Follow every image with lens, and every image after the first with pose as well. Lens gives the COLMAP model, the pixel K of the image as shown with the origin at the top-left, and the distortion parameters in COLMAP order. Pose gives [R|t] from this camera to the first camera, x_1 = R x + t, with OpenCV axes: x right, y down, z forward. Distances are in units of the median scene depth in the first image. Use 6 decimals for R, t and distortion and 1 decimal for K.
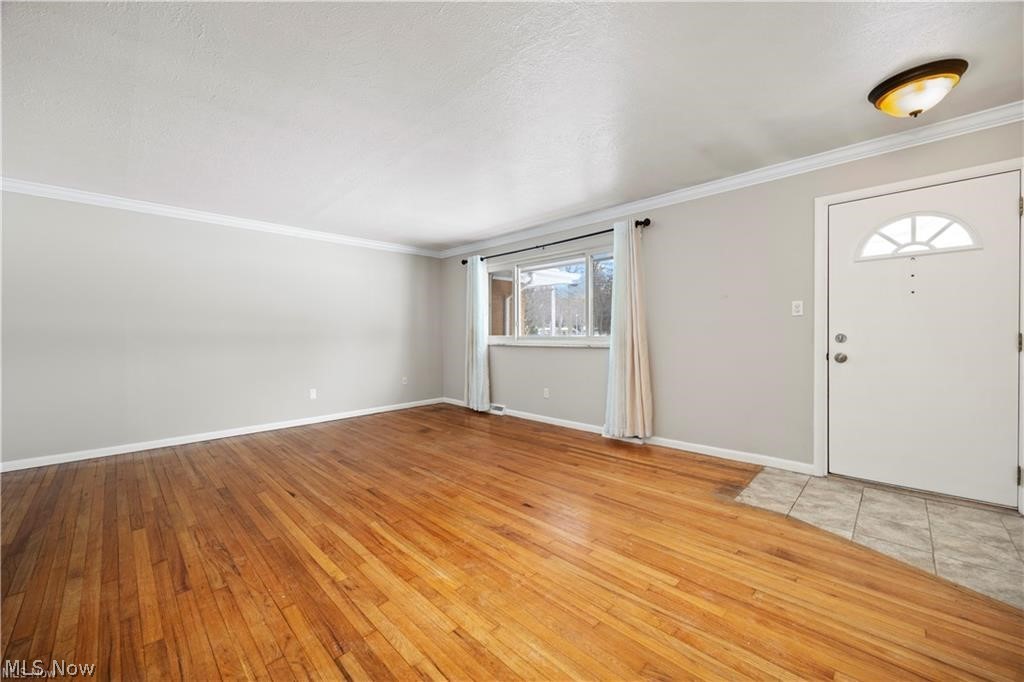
lens RADIAL K [[393.1, 0, 515.3], [0, 393.1, 337.8], [0, 0, 1]] dist [0.000062, -0.000411]
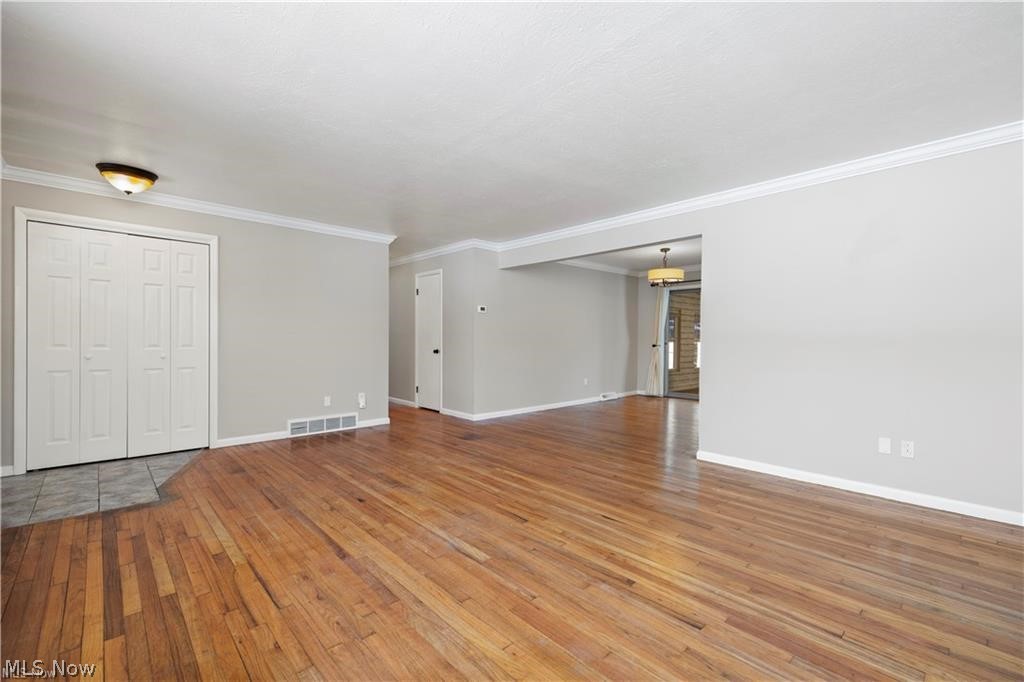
lens RADIAL K [[437.9, 0, 512.0], [0, 437.9, 341.0], [0, 0, 1]] dist [0.002881, 0.000105]
pose [[-0.998944, 0.003569, 0.045811, -0.410719], [0.004510, 0.999780, 0.020460, -0.021911], [-0.045728, 0.020645, -0.998741, 2.053496]]
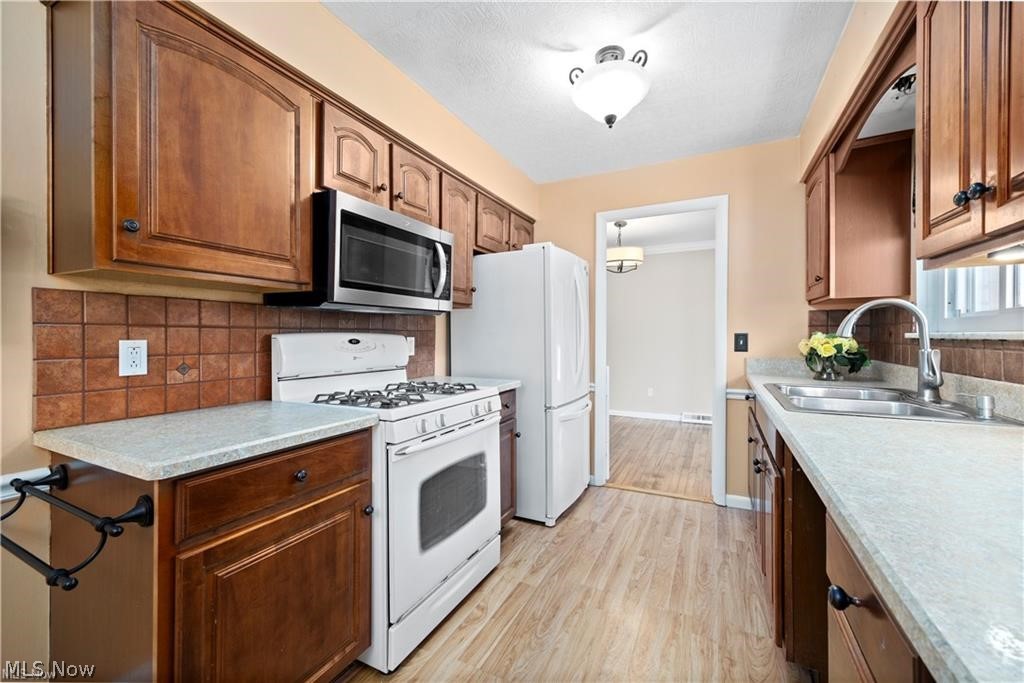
lens RADIAL K [[405.8, 0, 513.8], [0, 405.8, 338.4], [0, 0, 1]] dist [-0.000900, -0.000148]
pose [[-0.308741, -0.000154, 0.951146, -2.572523], [0.016586, 0.999847, 0.005546, -0.010980], [-0.951002, 0.017488, -0.308691, 0.570901]]
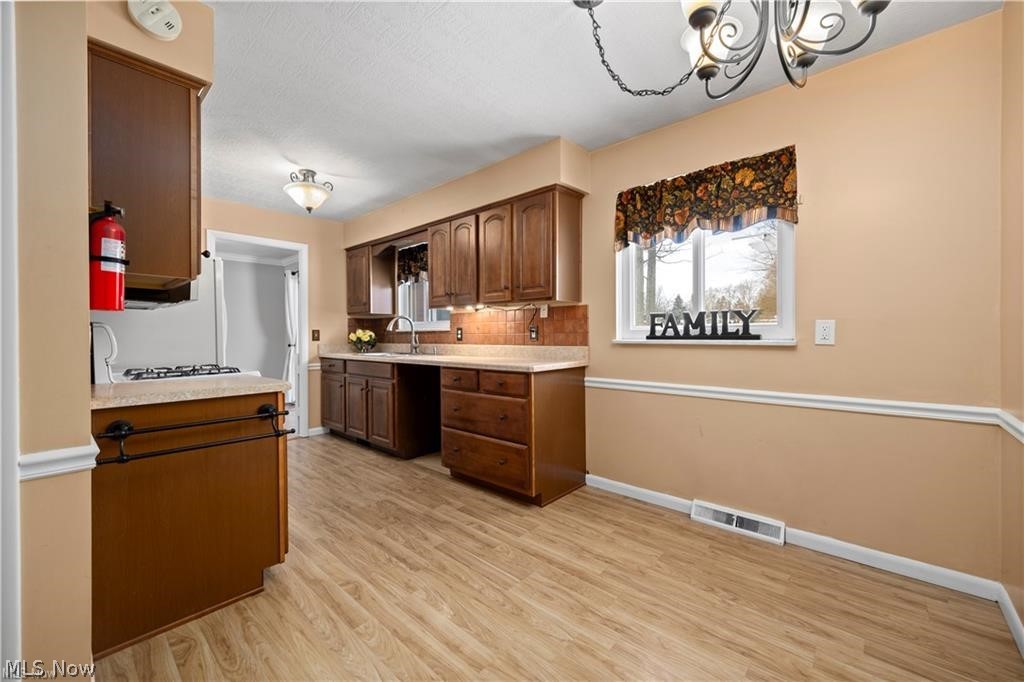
lens RADIAL K [[405.8, 0, 513.8], [0, 405.8, 337.9], [0, 0, 1]] dist [-0.000900, -0.000148]
pose [[-0.999036, 0.014229, -0.041539, -2.538046], [0.013345, 0.999680, 0.021493, -0.000725], [0.041831, 0.020918, -0.998906, 1.432074]]
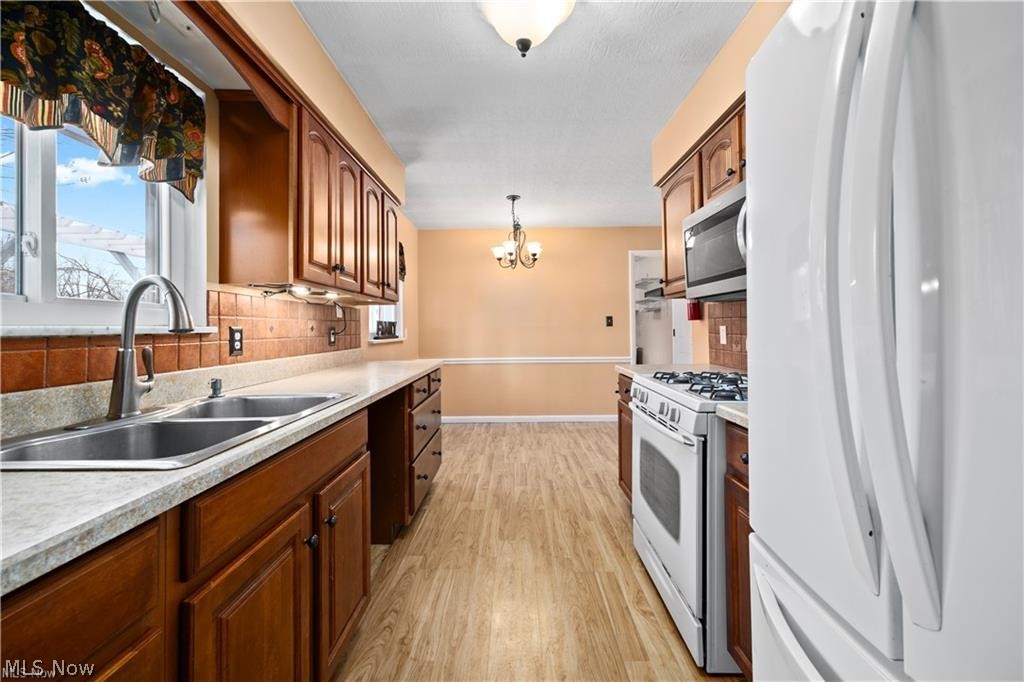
lens RADIAL K [[414.4, 0, 512.7], [0, 414.4, 320.8], [0, 0, 1]] dist [0.010027, -0.000466]
pose [[0.697437, -0.014787, -0.716494, -1.630229], [-0.002768, 0.999724, -0.023326, -0.002607], [0.716641, 0.018252, 0.697204, -0.159299]]
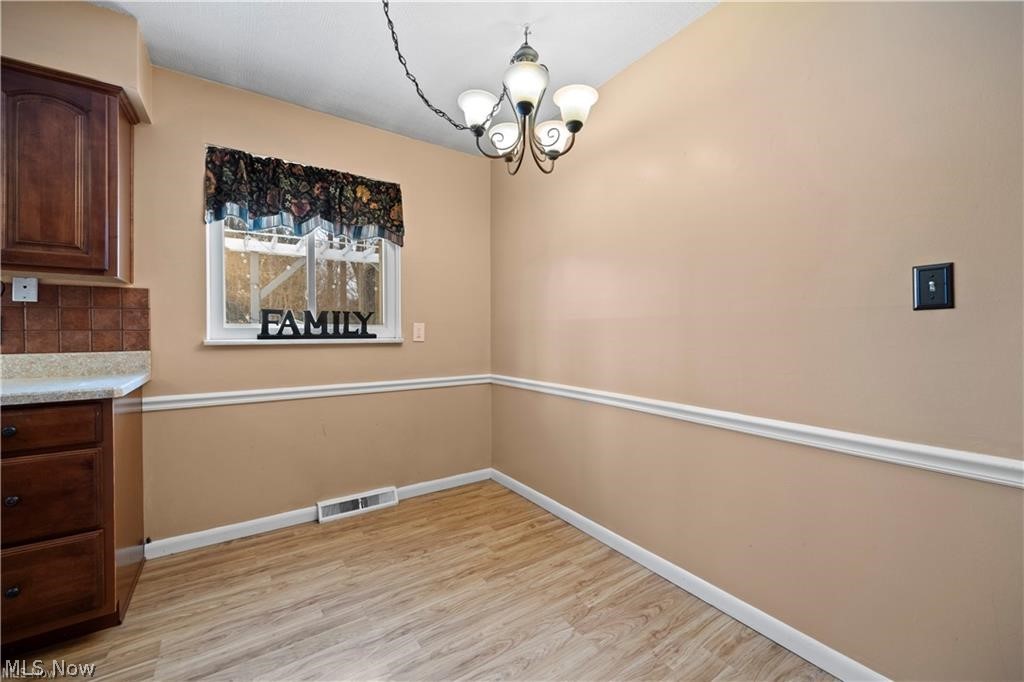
lens RADIAL K [[406.6, 0, 514.0], [0, 406.6, 333.9], [0, 0, 1]] dist [0.000513, -0.000216]
pose [[-0.184637, 0.010998, -0.982745, -2.186934], [-0.010232, 0.999862, 0.013112, 0.001229], [0.982754, 0.012476, -0.184499, 1.130118]]
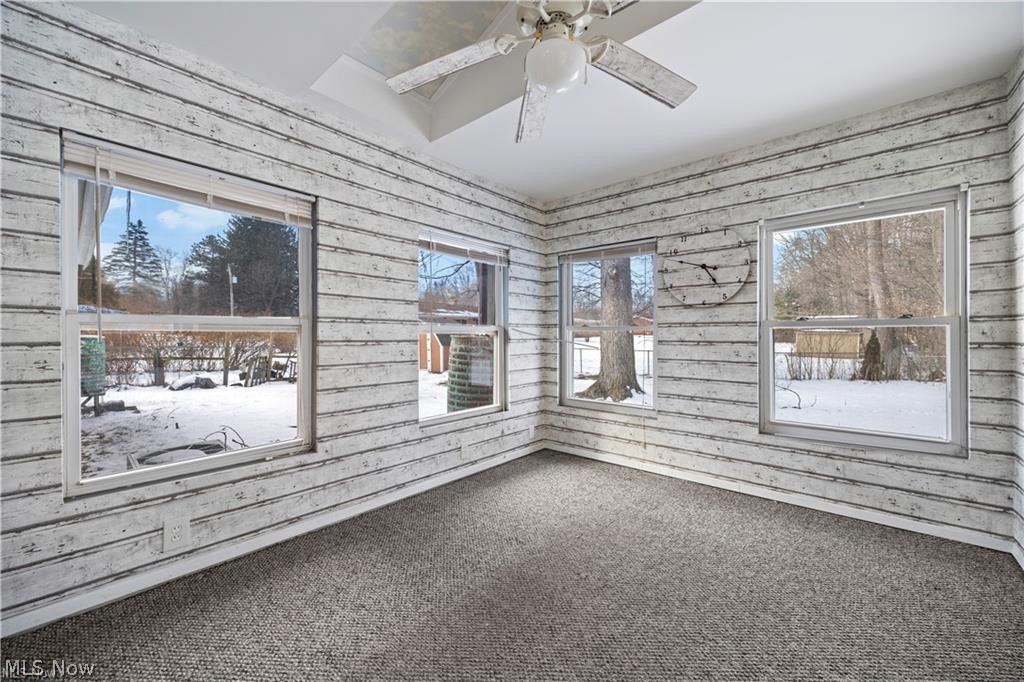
lens RADIAL K [[393.1, 0, 515.3], [0, 393.1, 337.8], [0, 0, 1]] dist [0.000062, -0.000411]
pose [[-0.998601, 0.010587, -0.051812, -2.017543], [0.009500, 0.999731, 0.021173, 0.063857], [0.052022, 0.020651, -0.998432, -0.815650]]
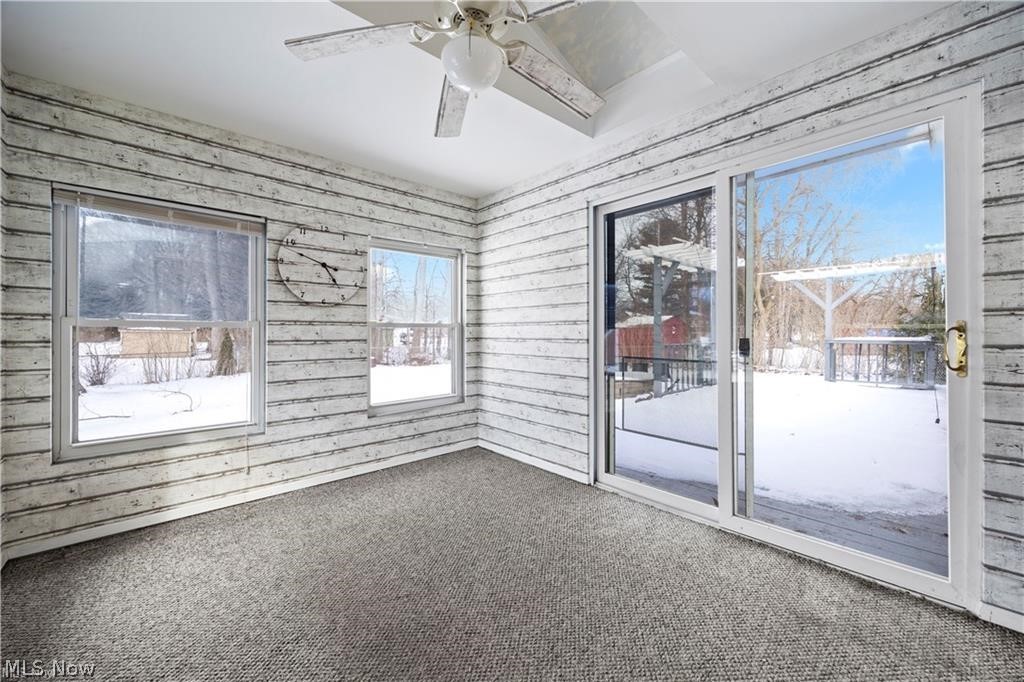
lens RADIAL K [[398.6, 0, 513.9], [0, 398.6, 334.6], [0, 0, 1]] dist [0.002227, 0.000206]
pose [[-0.071208, 0.013076, -0.997376, -1.555076], [-0.012371, 0.999826, 0.013992, 0.064299], [0.997385, 0.013335, -0.071033, -1.253603]]
